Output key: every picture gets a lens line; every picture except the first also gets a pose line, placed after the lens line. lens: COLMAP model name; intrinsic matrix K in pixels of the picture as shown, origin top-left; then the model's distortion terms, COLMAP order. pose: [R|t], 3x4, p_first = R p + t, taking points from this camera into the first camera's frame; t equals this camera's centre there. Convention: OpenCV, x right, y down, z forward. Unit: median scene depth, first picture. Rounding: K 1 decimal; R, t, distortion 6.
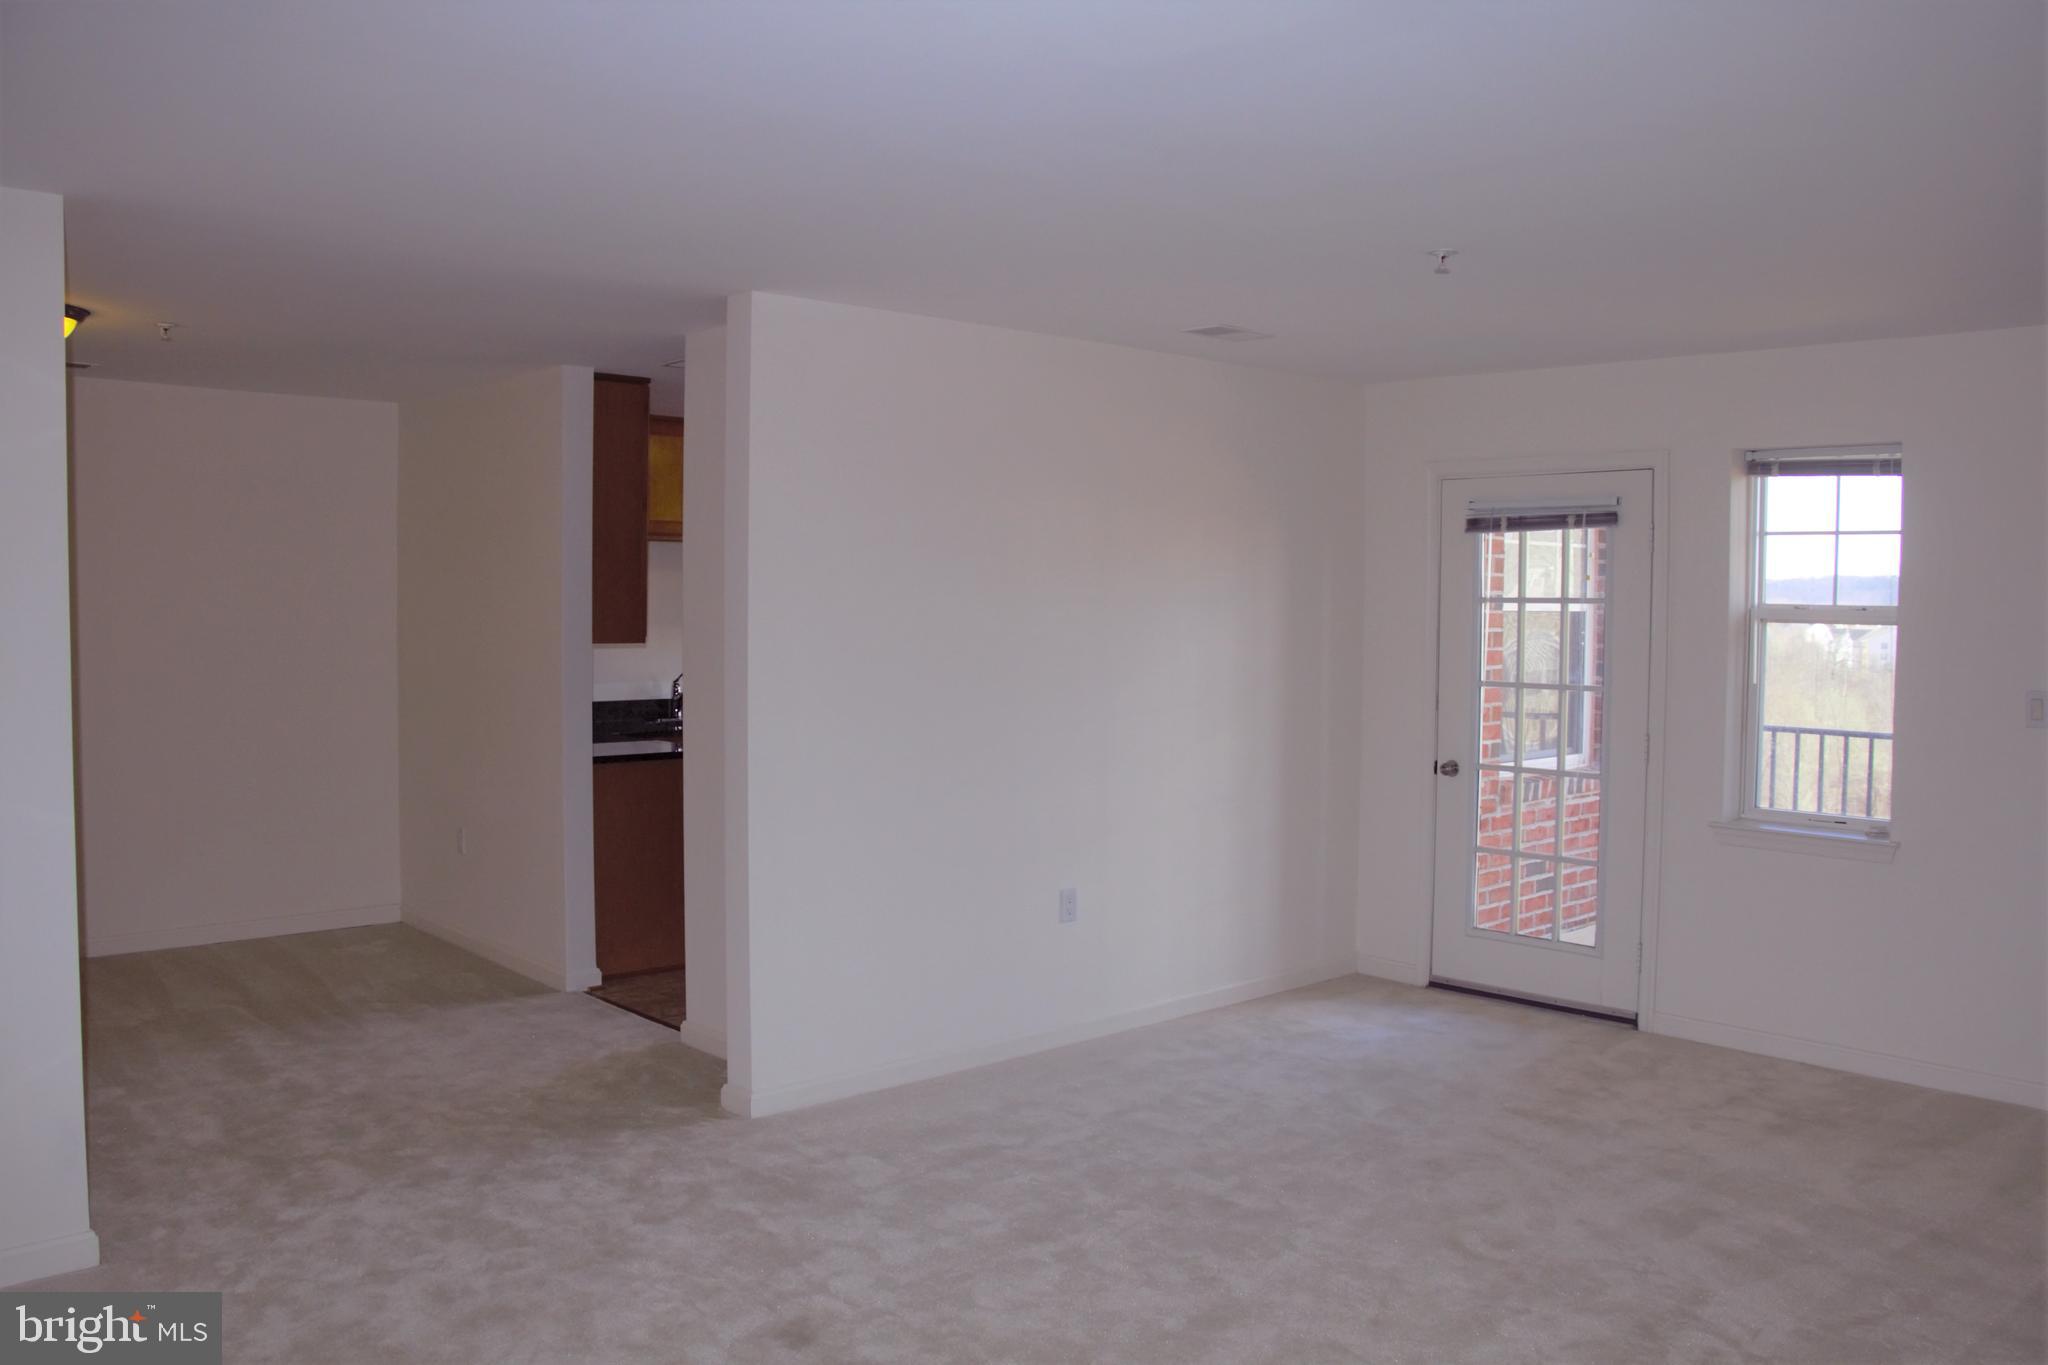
lens RADIAL K [[1692.6, 0, 1024.0], [0, 1692.6, 682.5], [0, 0, 1]] dist [-0.169525, 0.141869]
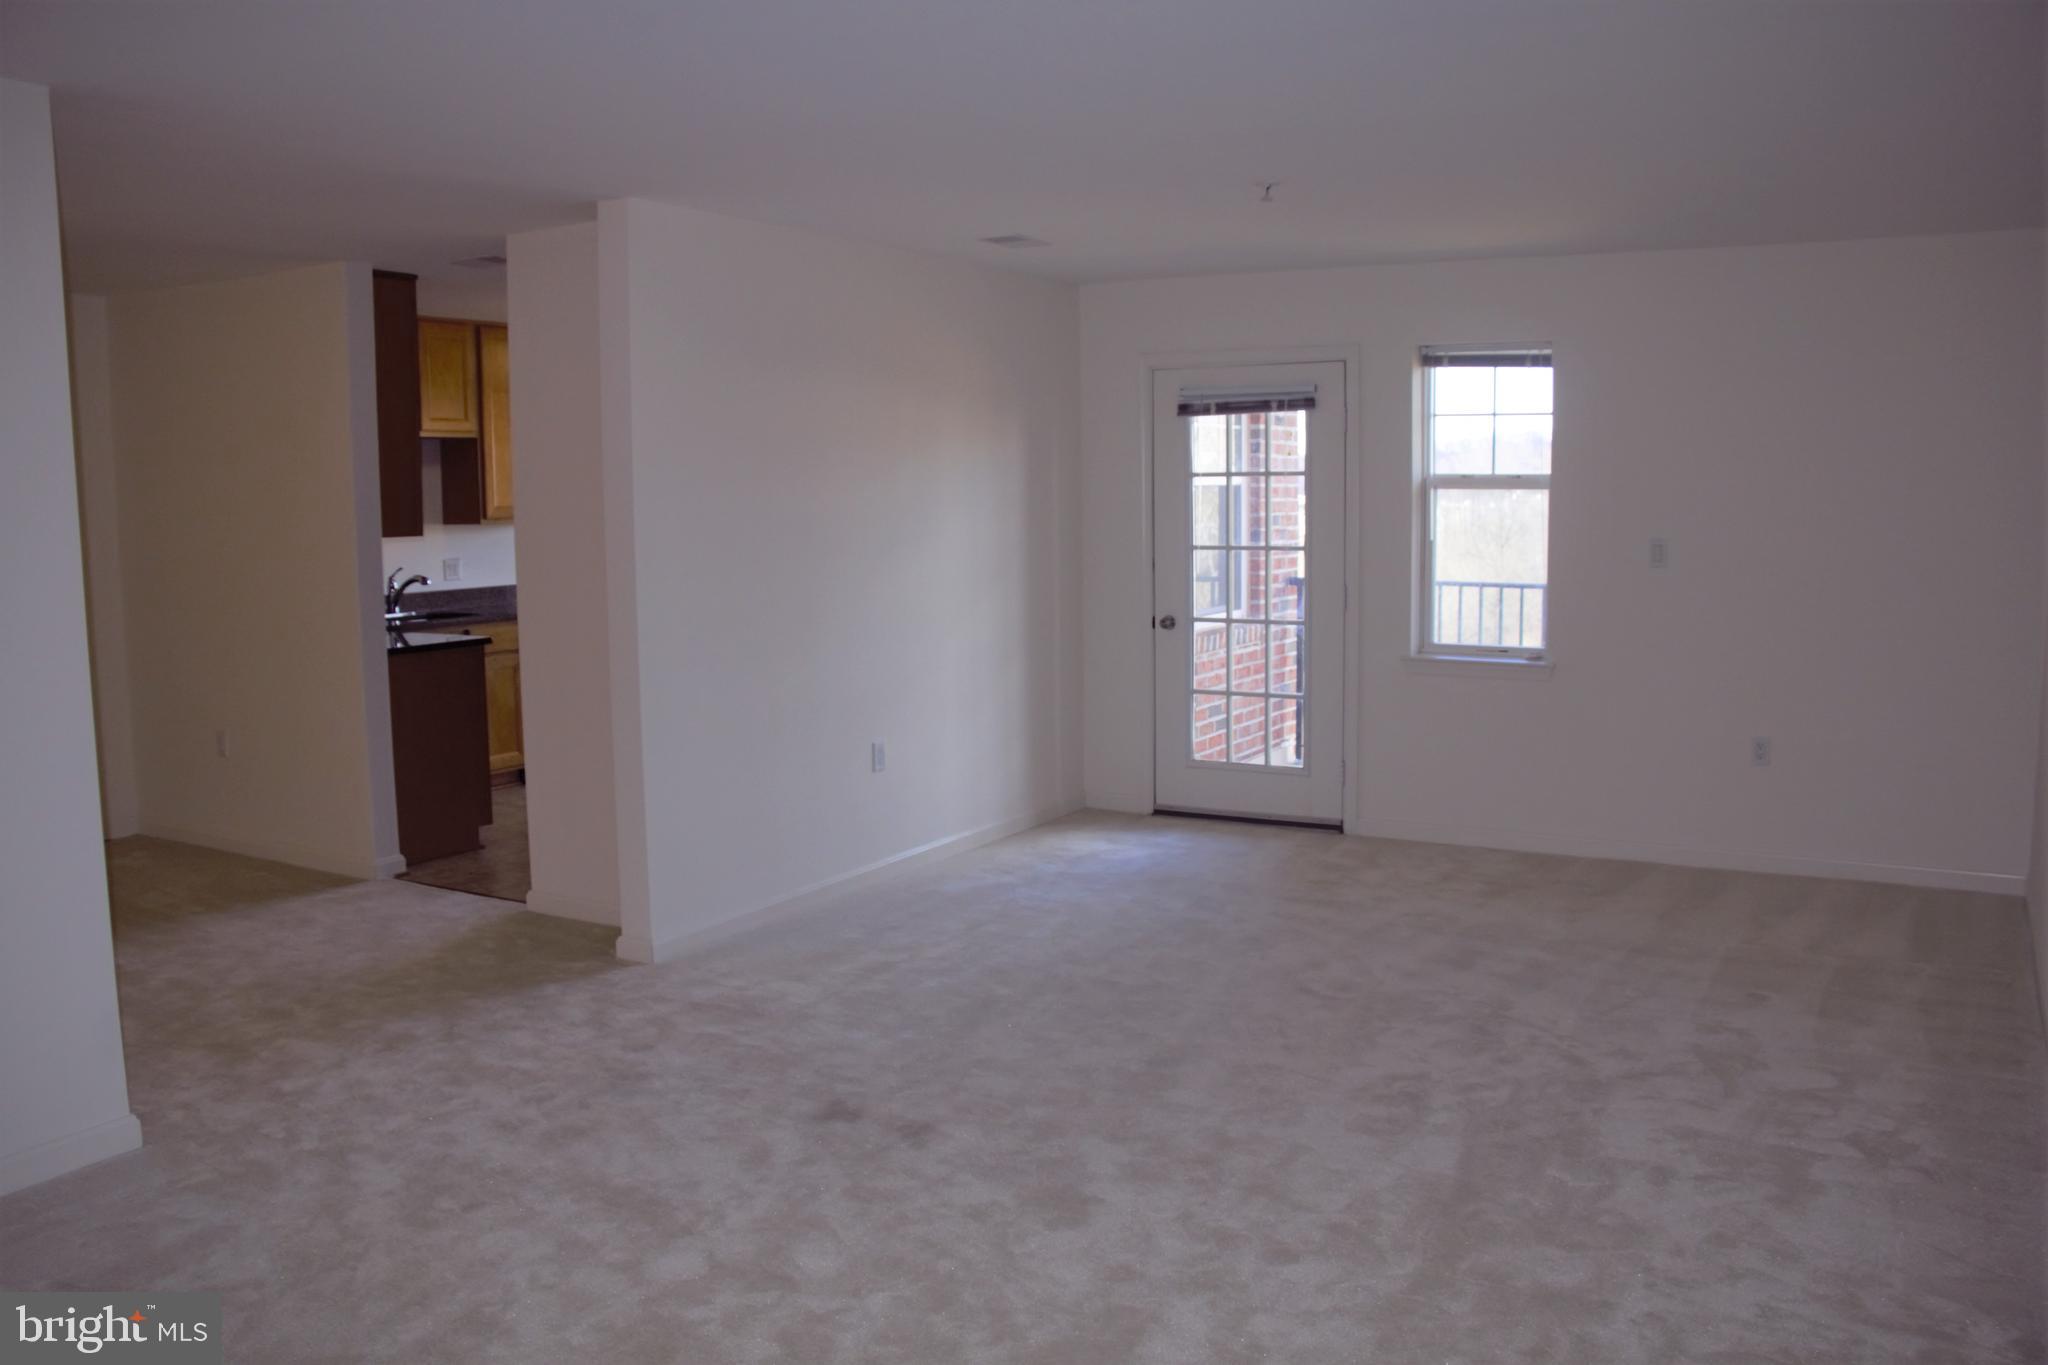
lens RADIAL K [[1692.6, 0, 1024.0], [0, 1692.6, 682.5], [0, 0, 1]] dist [-0.169525, 0.141869]
pose [[0.953627, -0.054027, 0.296103, -0.225207], [0.034707, 0.996934, 0.070125, 0.009110], [-0.298984, -0.056596, 0.952578, -0.093876]]
